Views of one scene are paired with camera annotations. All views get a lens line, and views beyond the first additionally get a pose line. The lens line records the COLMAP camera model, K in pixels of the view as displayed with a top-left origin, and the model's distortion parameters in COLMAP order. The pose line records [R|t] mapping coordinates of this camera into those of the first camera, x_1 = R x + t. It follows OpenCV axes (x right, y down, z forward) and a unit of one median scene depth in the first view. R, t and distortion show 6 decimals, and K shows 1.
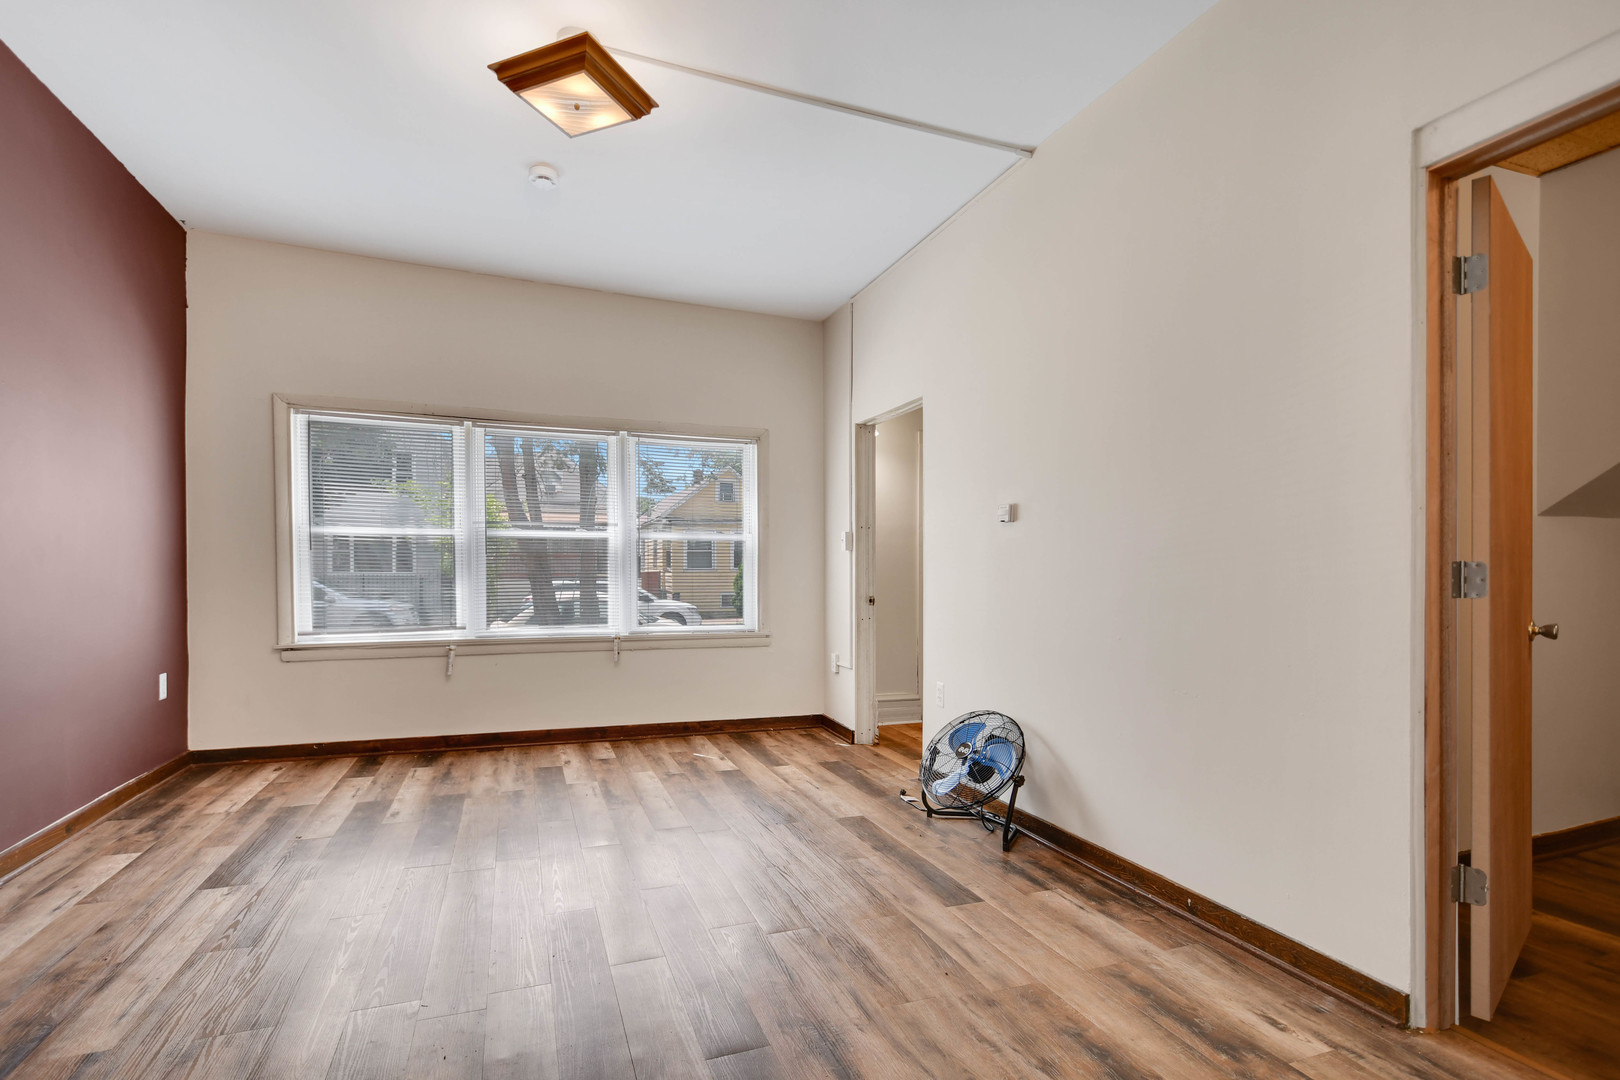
lens RADIAL K [[725.1, 0, 790.0], [0, 725.1, 575.3], [0, 0, 1]] dist [0.002711, 0.000825]
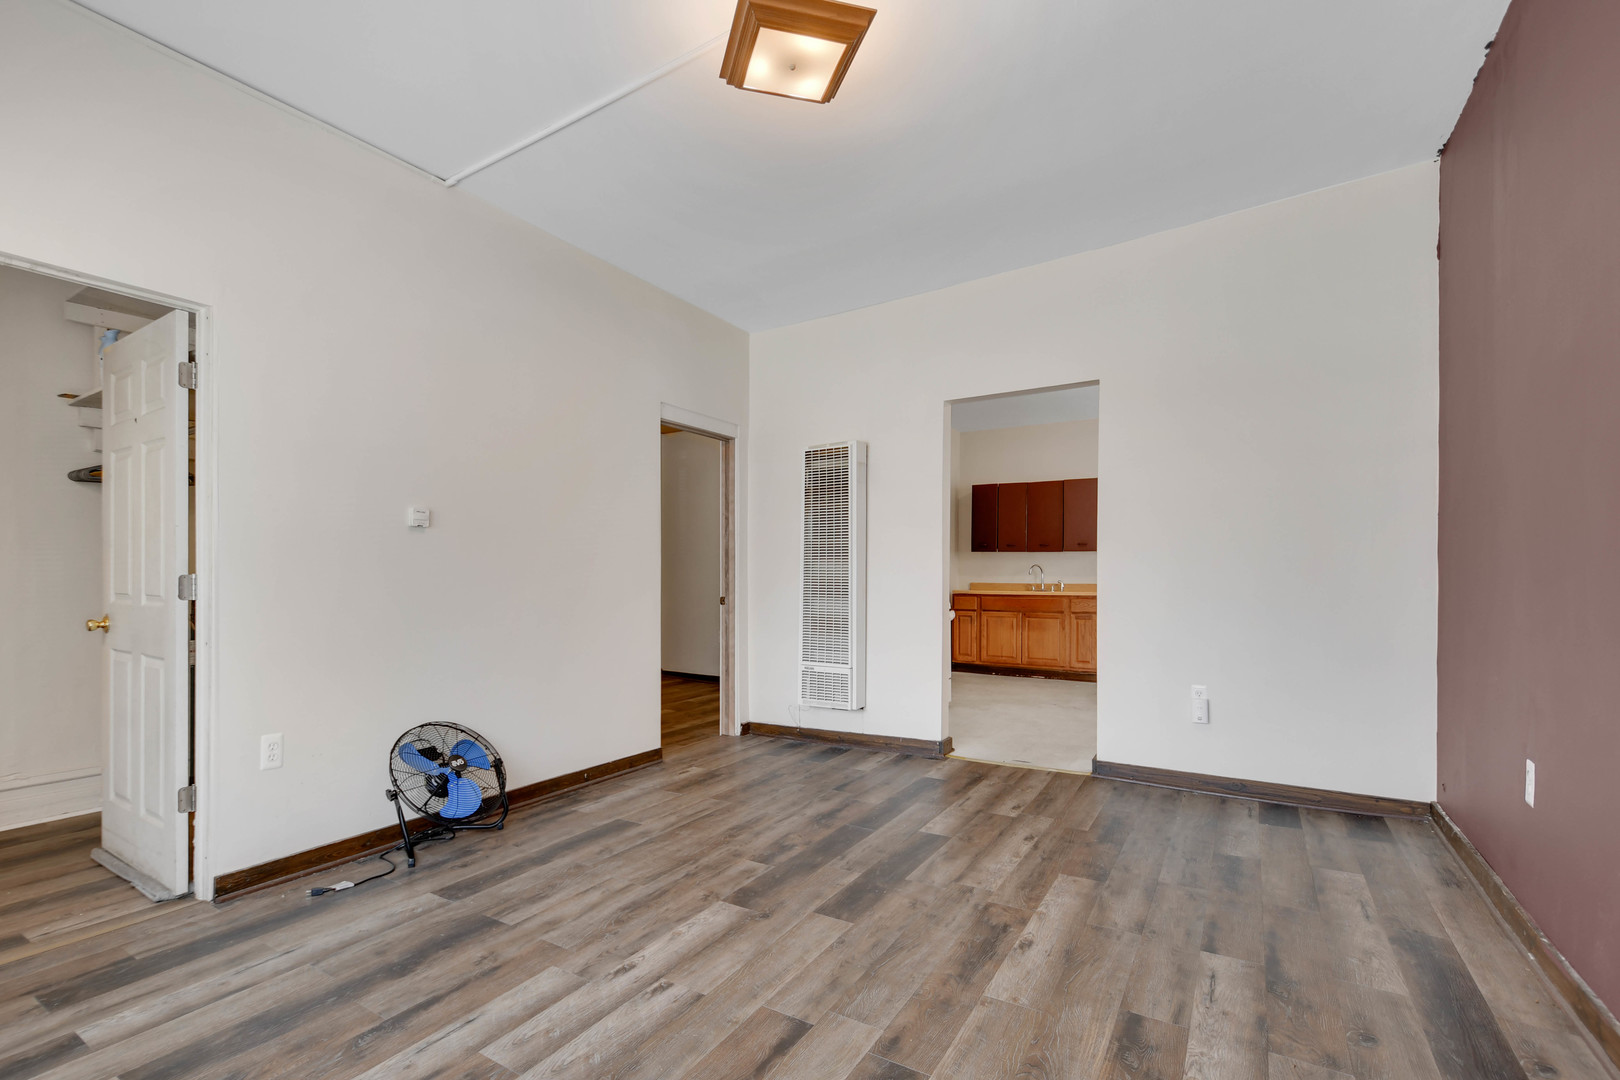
lens RADIAL K [[725.1, 0, 760.8], [0, 725.1, 580.9], [0, 0, 1]] dist [0.002711, 0.000825]
pose [[-0.580501, -0.002986, 0.814254, -1.080782], [0.006693, 0.999942, 0.008439, -0.009094], [-0.814232, 0.010349, -0.580448, 1.702301]]
